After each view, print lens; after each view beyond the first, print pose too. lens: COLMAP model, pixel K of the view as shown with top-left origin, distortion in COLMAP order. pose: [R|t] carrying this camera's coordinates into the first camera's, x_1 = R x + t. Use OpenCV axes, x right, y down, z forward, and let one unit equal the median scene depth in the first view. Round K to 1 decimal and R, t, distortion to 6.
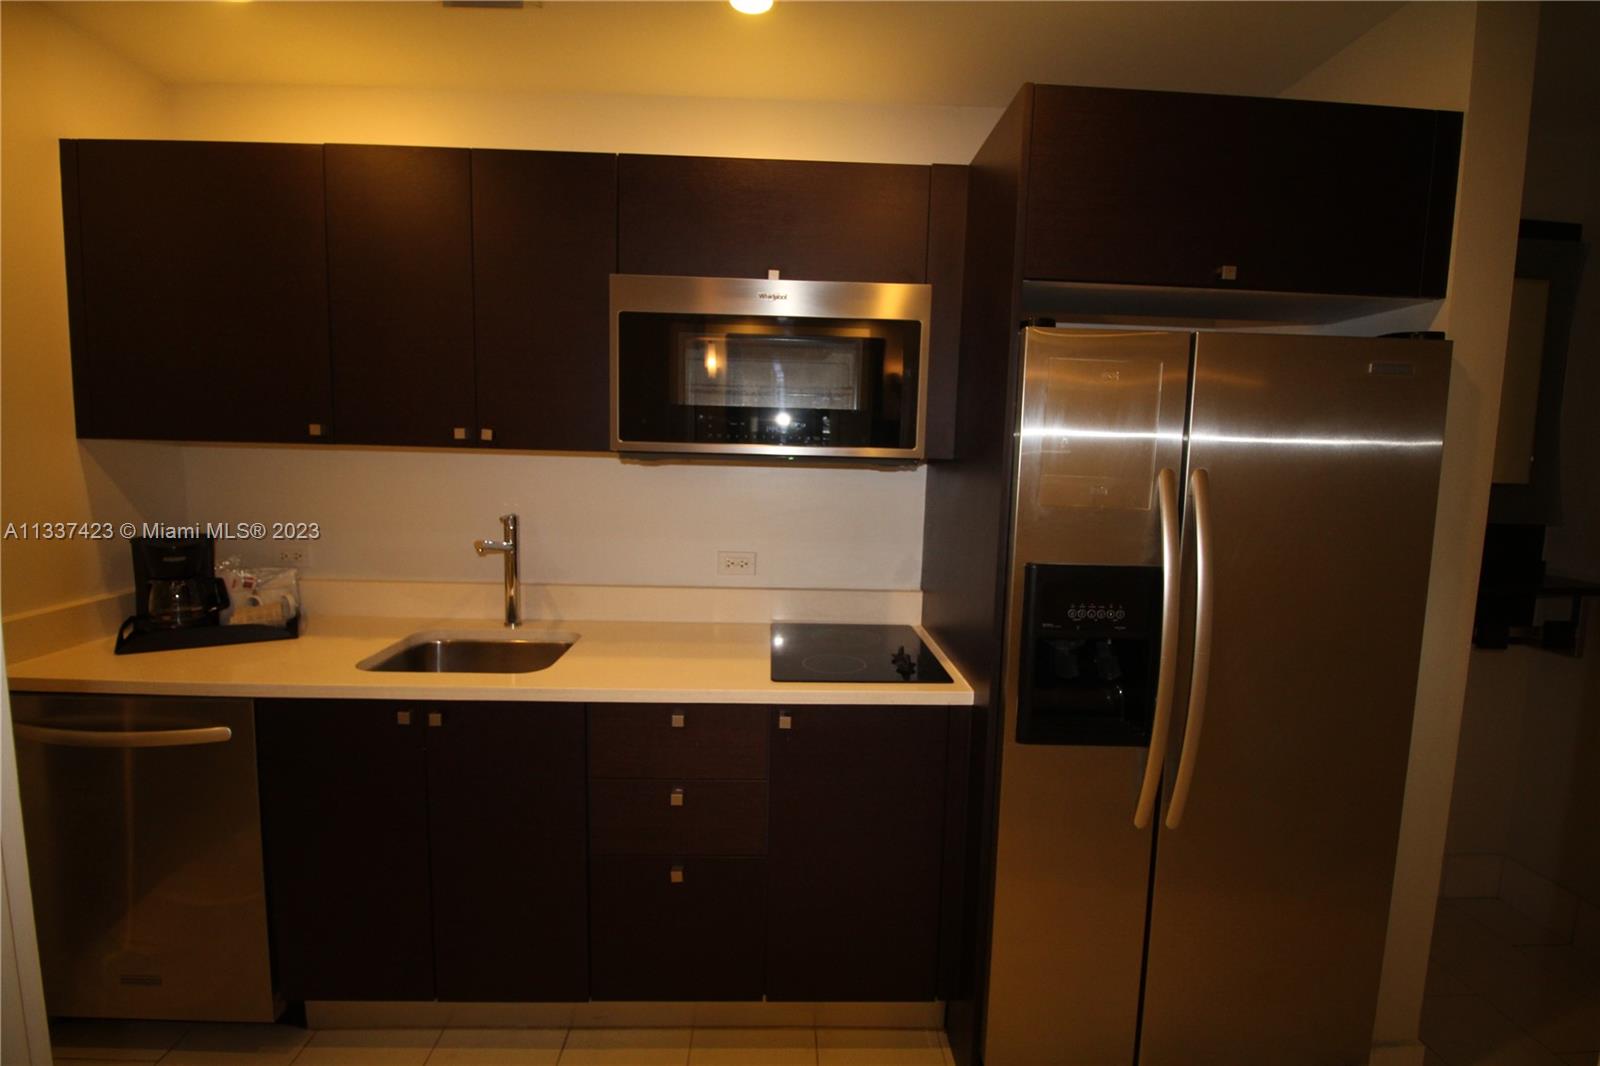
lens RADIAL K [[748.5, 0, 800.0], [0, 748.5, 533.0], [0, 0, 1]] dist [-0.032471, 0.000071]
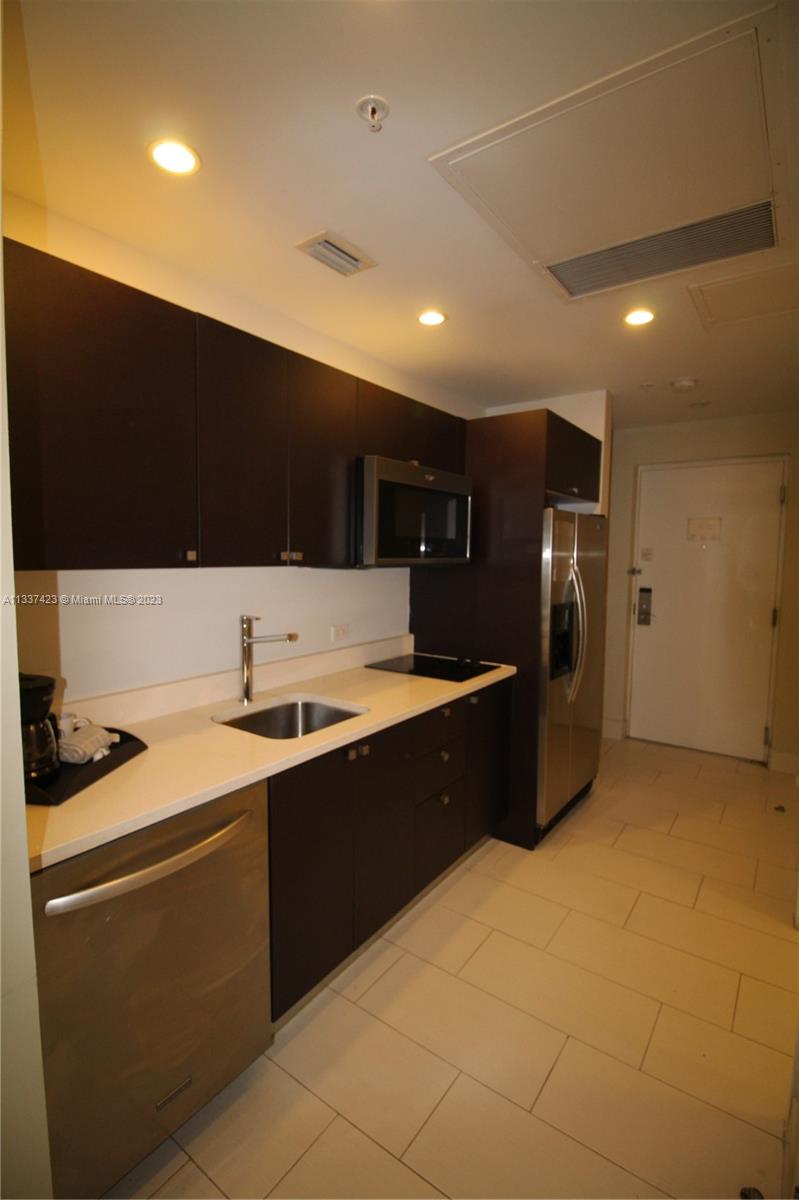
lens RADIAL K [[561.4, 0, 395.9], [0, 561.4, 592.4], [0, 0, 1]] dist [-0.032471, 0.000071]
pose [[0.621273, -0.074684, 0.780027, -1.024409], [0.094457, 0.995327, 0.020065, -0.062112], [-0.777880, 0.061213, 0.625424, 0.179484]]
